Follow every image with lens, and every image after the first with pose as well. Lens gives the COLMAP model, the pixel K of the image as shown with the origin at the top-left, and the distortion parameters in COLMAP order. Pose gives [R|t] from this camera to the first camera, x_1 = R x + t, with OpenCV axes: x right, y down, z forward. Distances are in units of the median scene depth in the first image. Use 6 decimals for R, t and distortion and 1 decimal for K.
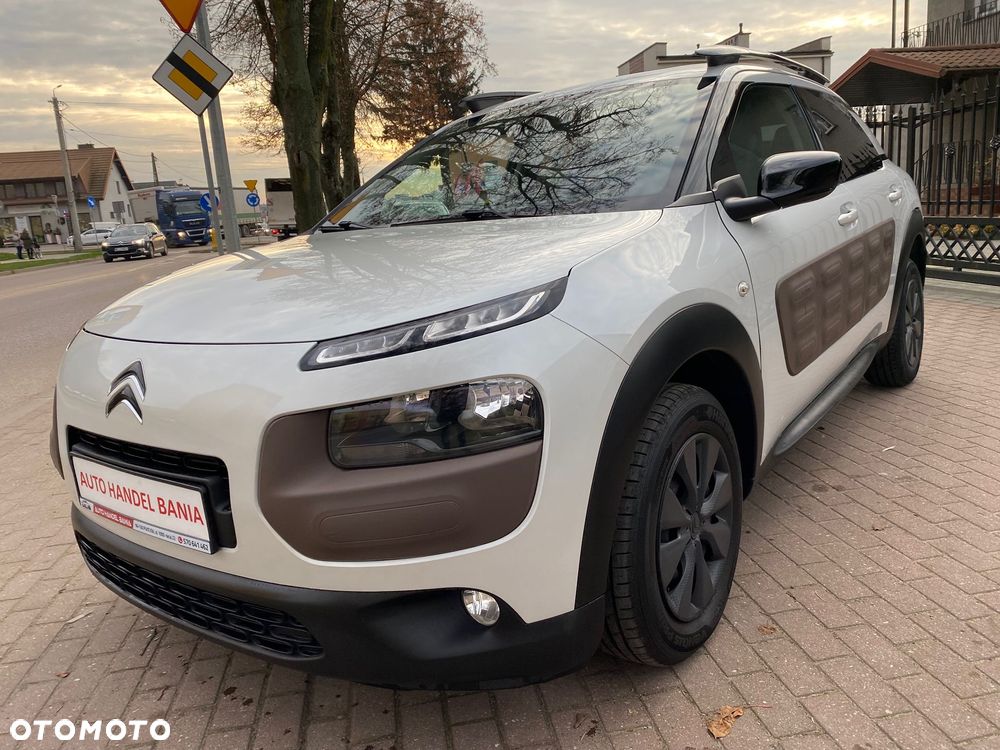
lens RADIAL K [[758.8, 0, 503.4], [0, 758.8, 370.4], [0, 0, 1]] dist [0.016453, -0.019211]
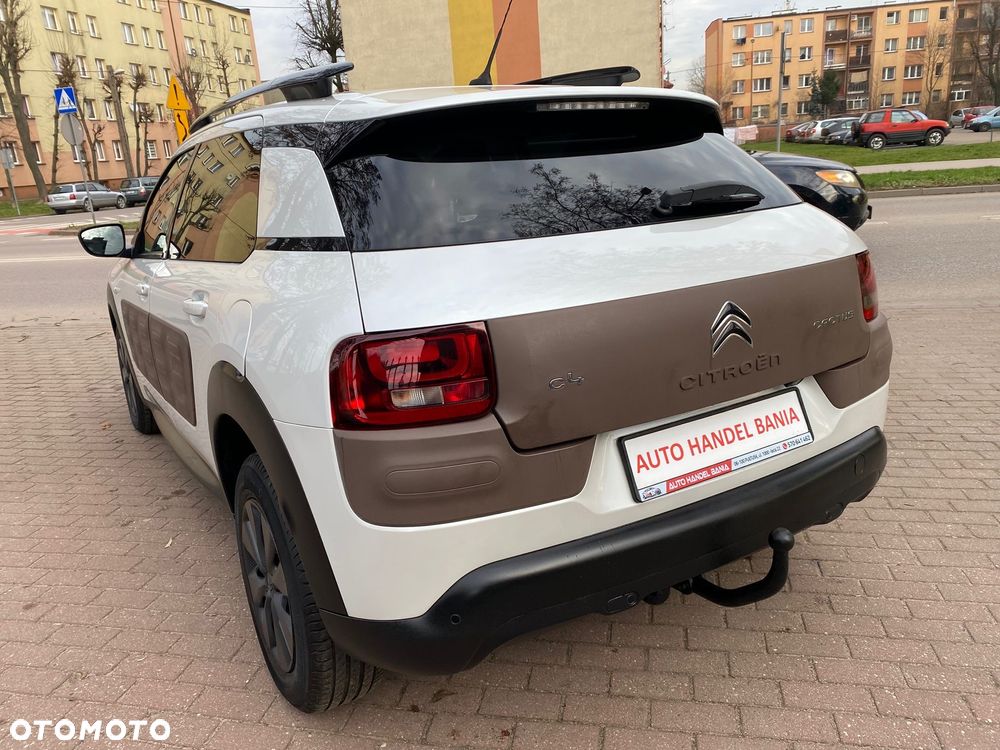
lens RADIAL K [[758.8, 0, 491.9], [0, 758.8, 389.1], [0, 0, 1]] dist [0.016453, -0.019211]
pose [[-0.352921, 0.379551, -0.855212, 1.933133], [-0.098663, 0.893835, 0.437408, -0.923444], [0.930437, 0.238748, -0.278005, 2.787698]]
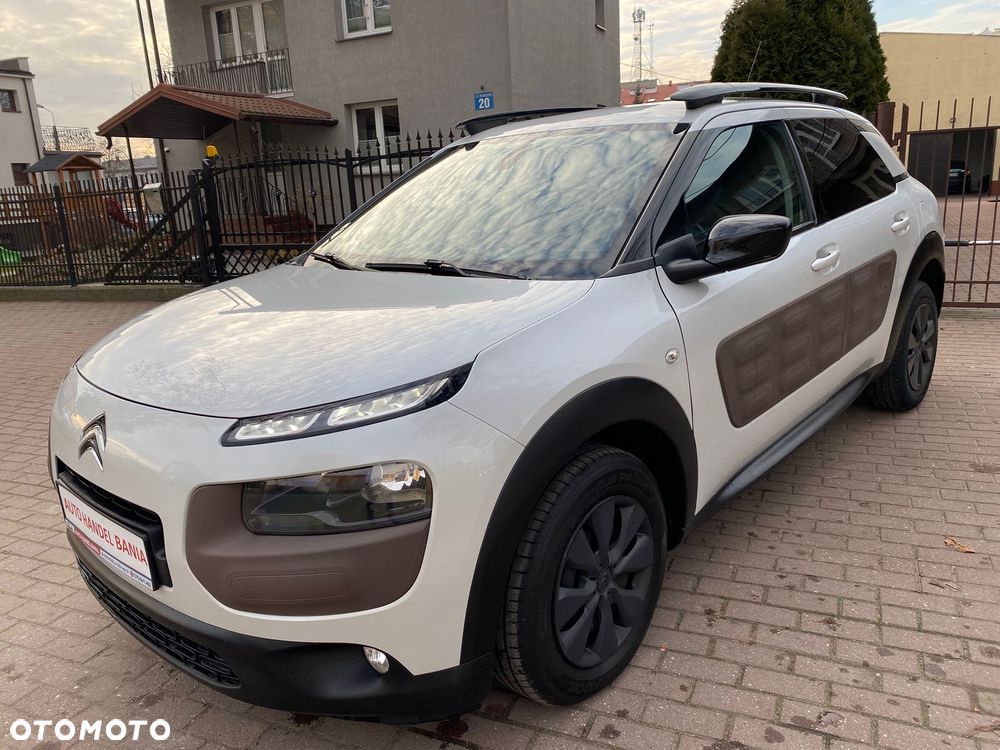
lens RADIAL K [[758.8, 0, 492.1], [0, 758.8, 375.1], [0, 0, 1]] dist [0.016453, -0.019211]
pose [[0.994247, 0.047991, -0.095757, 0.189047], [-0.041907, 0.997033, 0.064569, -0.153827], [0.098572, -0.060184, 0.993308, -0.068530]]
